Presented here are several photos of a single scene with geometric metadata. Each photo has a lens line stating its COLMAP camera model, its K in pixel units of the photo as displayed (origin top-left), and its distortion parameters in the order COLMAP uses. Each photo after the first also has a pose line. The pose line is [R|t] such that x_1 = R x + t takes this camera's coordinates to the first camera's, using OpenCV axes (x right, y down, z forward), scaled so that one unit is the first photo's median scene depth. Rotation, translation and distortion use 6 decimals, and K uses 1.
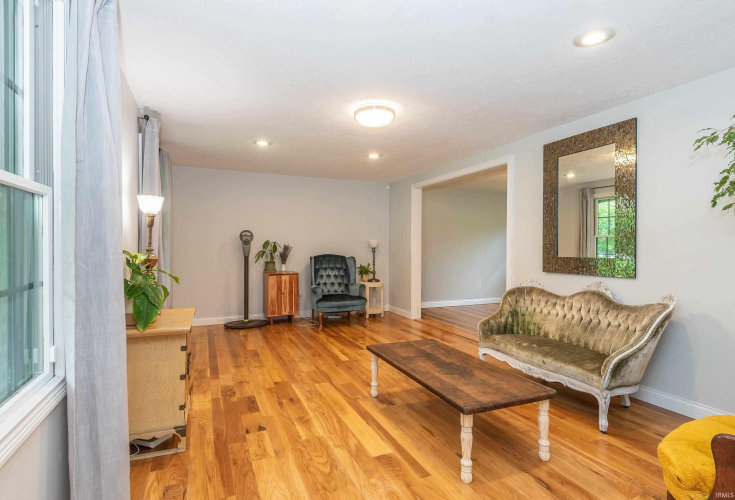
lens RADIAL K [[364.7, 0, 361.7], [0, 364.7, 247.9], [0, 0, 1]] dist [0.009460, -0.011272]
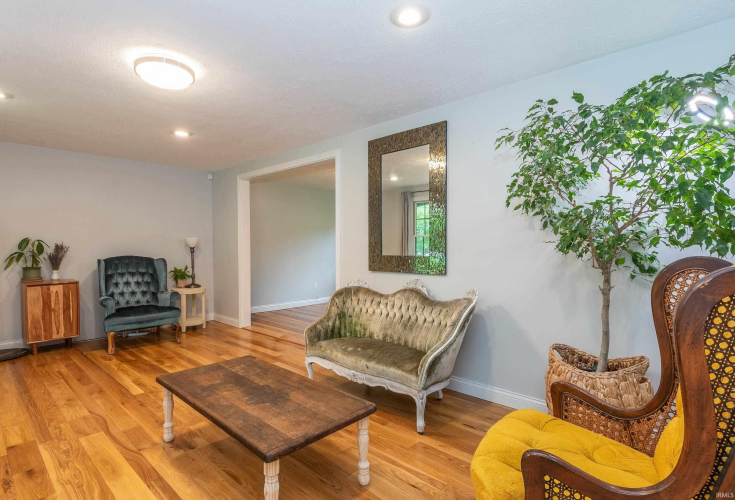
lens RADIAL K [[364.7, 0, 366.1], [0, 364.7, 247.9], [0, 0, 1]] dist [0.009460, -0.011272]
pose [[0.907393, -0.004559, 0.420258, 0.089309], [0.004181, 0.999990, 0.001820, 0.002170], [-0.420262, 0.000106, 0.907403, 0.128526]]
